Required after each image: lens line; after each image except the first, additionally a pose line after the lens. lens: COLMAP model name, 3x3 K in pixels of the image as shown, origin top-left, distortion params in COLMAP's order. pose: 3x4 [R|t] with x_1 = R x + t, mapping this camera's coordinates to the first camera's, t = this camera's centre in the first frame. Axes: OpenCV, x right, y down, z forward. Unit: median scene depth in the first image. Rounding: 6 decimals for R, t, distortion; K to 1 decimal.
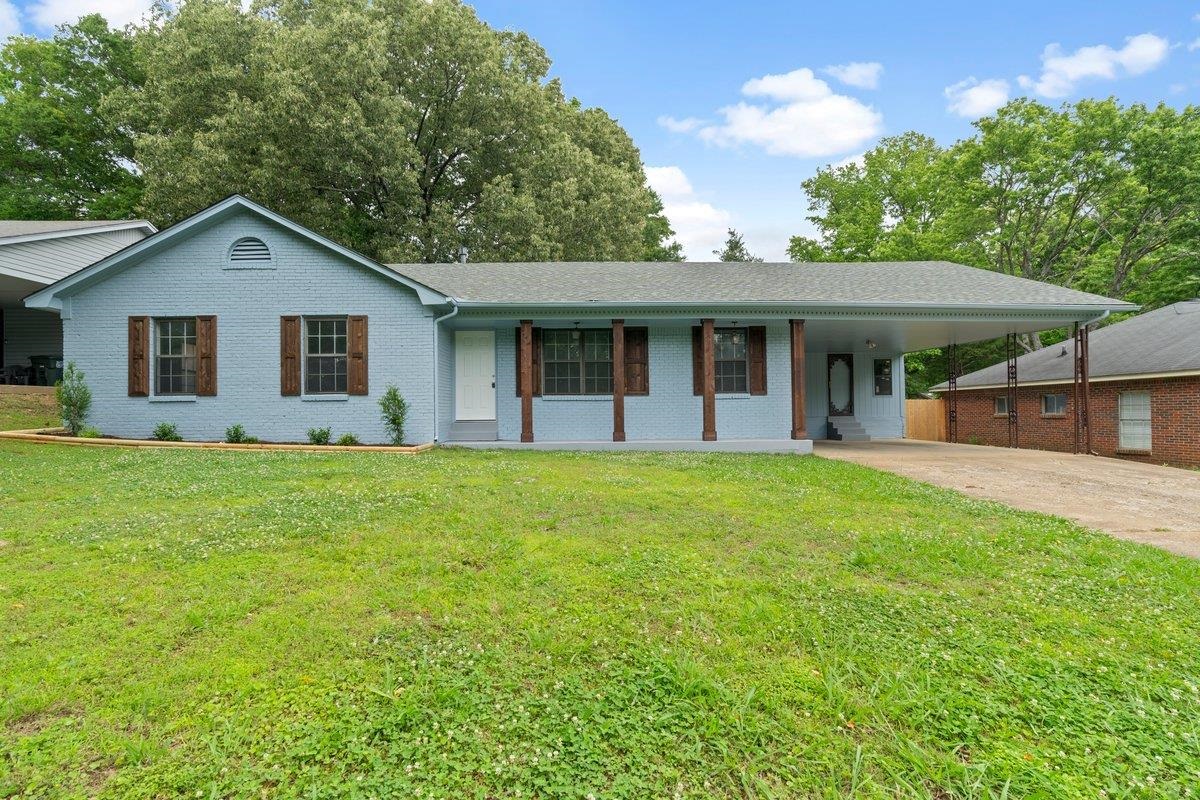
lens RADIAL K [[544.8, 0, 598.1], [0, 544.8, 406.7], [0, 0, 1]] dist [-0.003072, 0.000448]
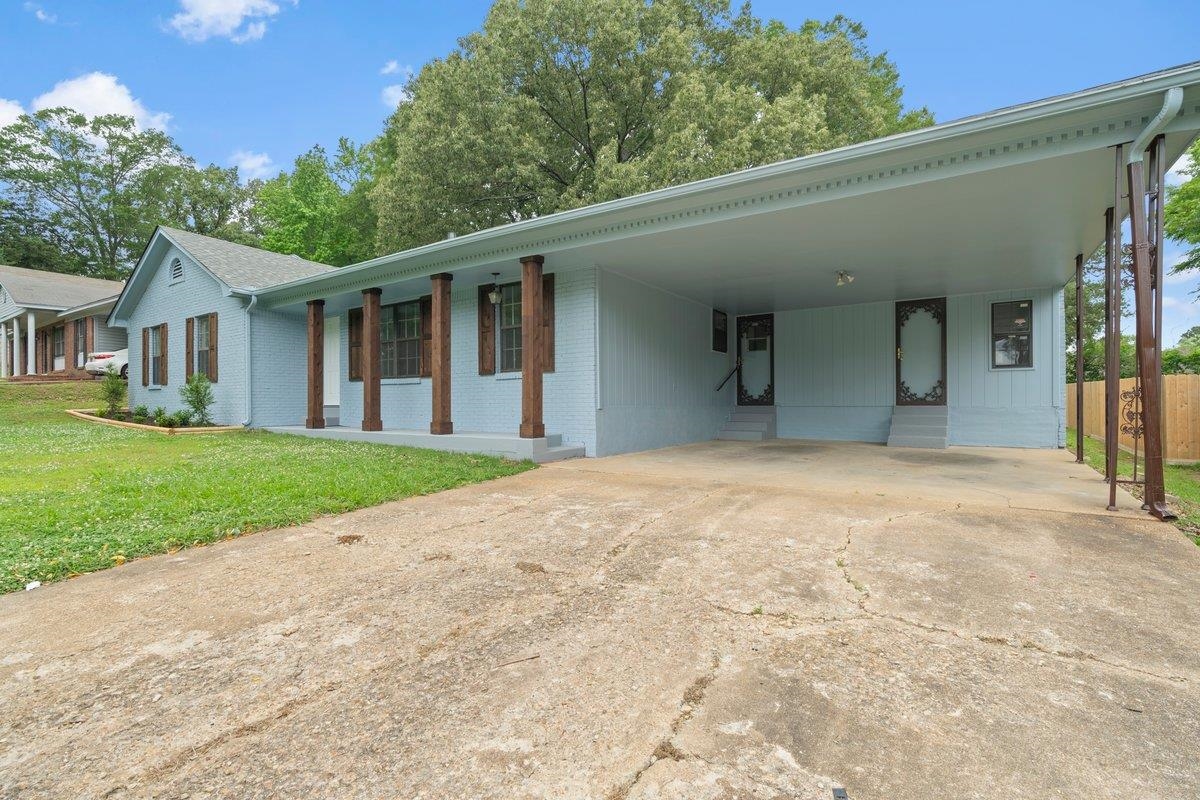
lens RADIAL K [[544.8, 0, 598.1], [0, 544.8, 406.7], [0, 0, 1]] dist [-0.003072, 0.000448]
pose [[0.805988, 0.012704, -0.591795, 0.769303], [0.003071, 0.999666, 0.025642, 0.003997], [0.591924, -0.022485, 0.805680, 0.469503]]
